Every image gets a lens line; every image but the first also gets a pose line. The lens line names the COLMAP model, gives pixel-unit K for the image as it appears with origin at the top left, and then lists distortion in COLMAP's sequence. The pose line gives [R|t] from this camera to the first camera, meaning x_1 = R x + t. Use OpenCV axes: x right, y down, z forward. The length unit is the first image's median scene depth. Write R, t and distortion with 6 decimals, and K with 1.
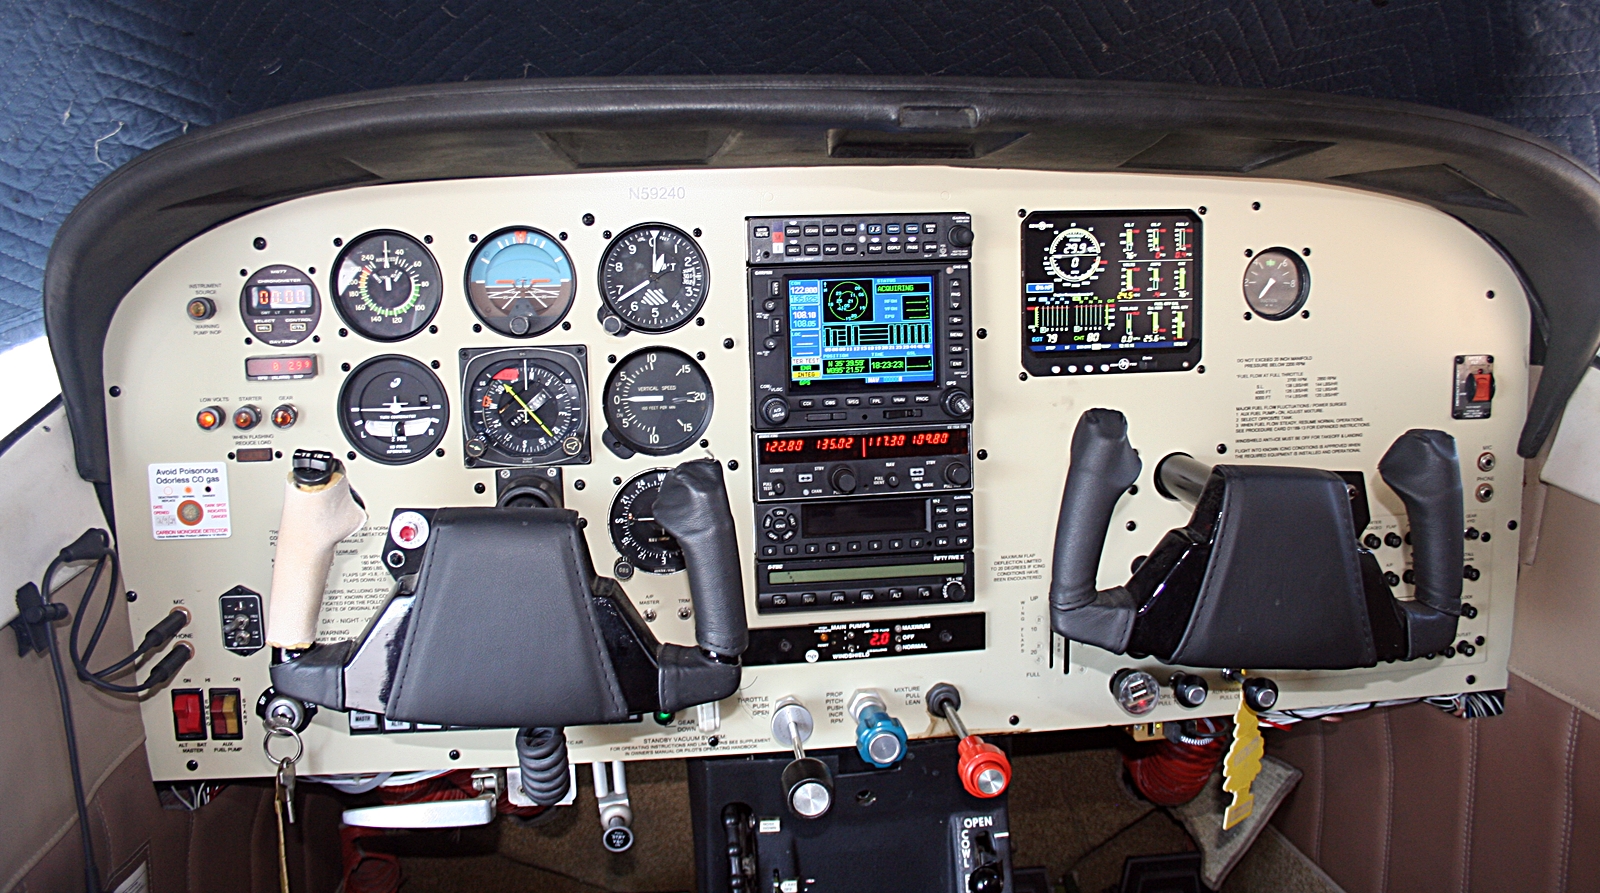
lens RADIAL K [[1427.3, 0, 828.9], [0, 1427.3, 394.8], [0, 0, 1]] dist [-0.158089, 0.155022]
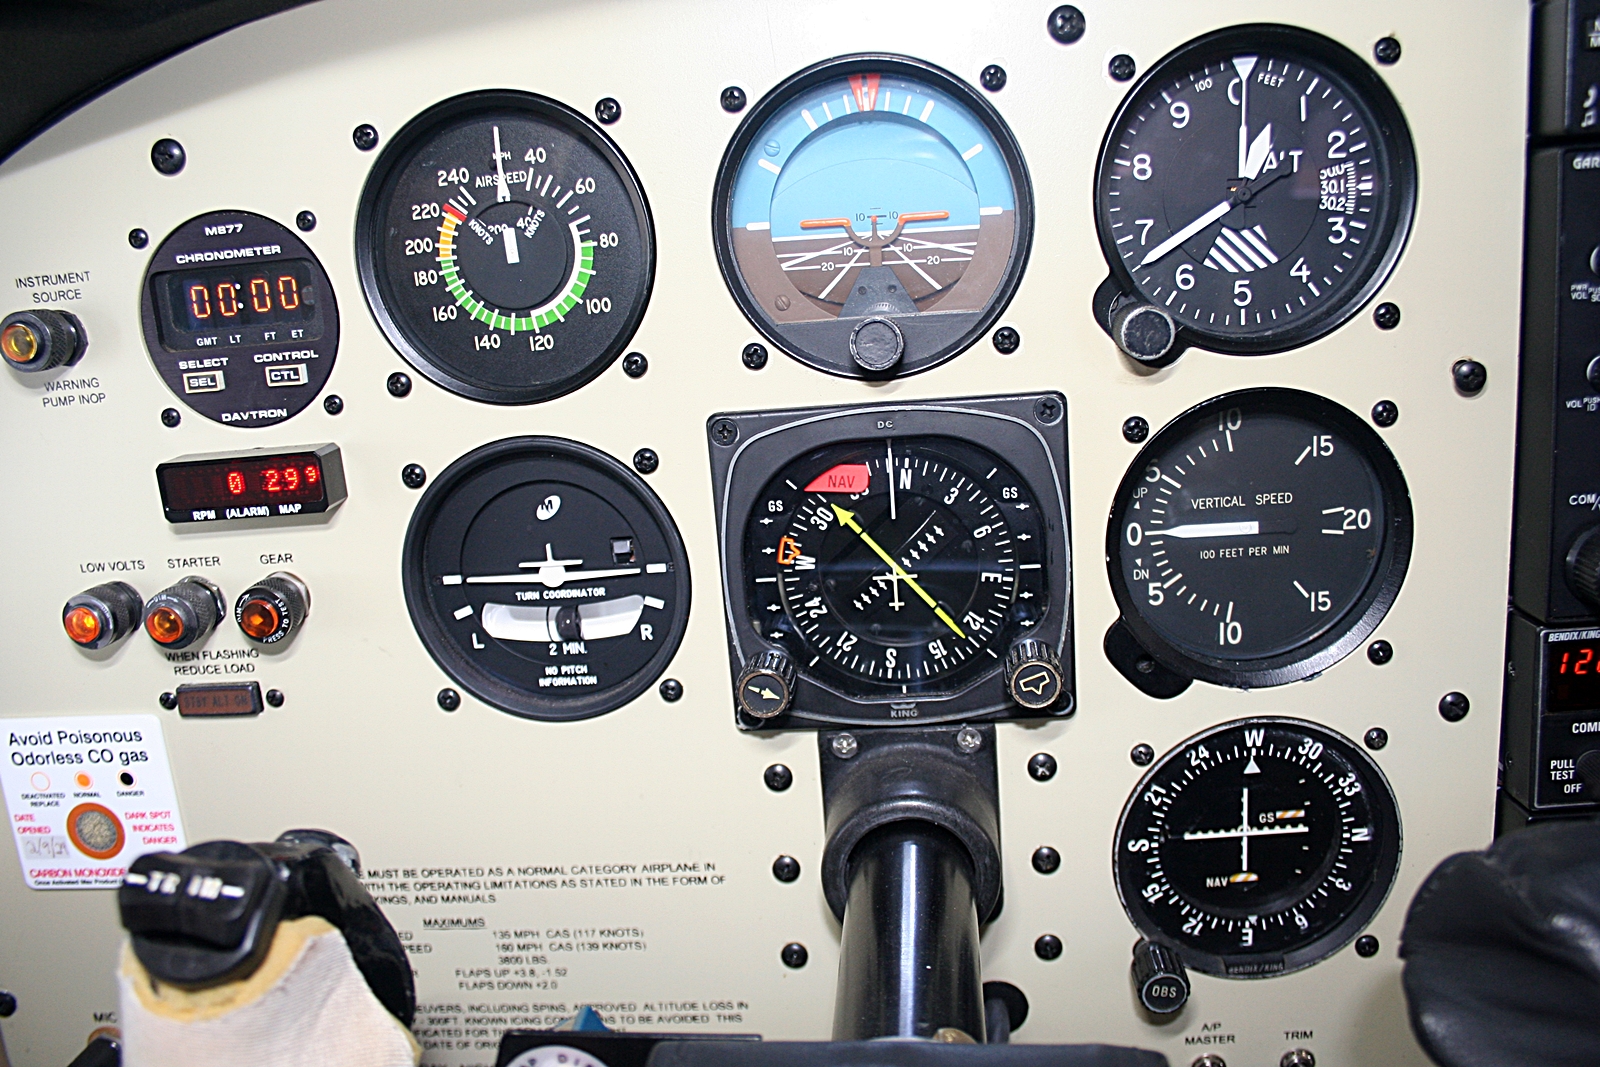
lens RADIAL K [[1329.0, 0, 800.0], [0, 1329.0, 533.5], [0, 0, 1]] dist [-0.153802, 0.129326]
pose [[0.978902, -0.010279, -0.204071, -0.168054], [0.036547, 0.991436, 0.125372, -0.043897], [0.201034, -0.130185, 0.970895, 0.664716]]
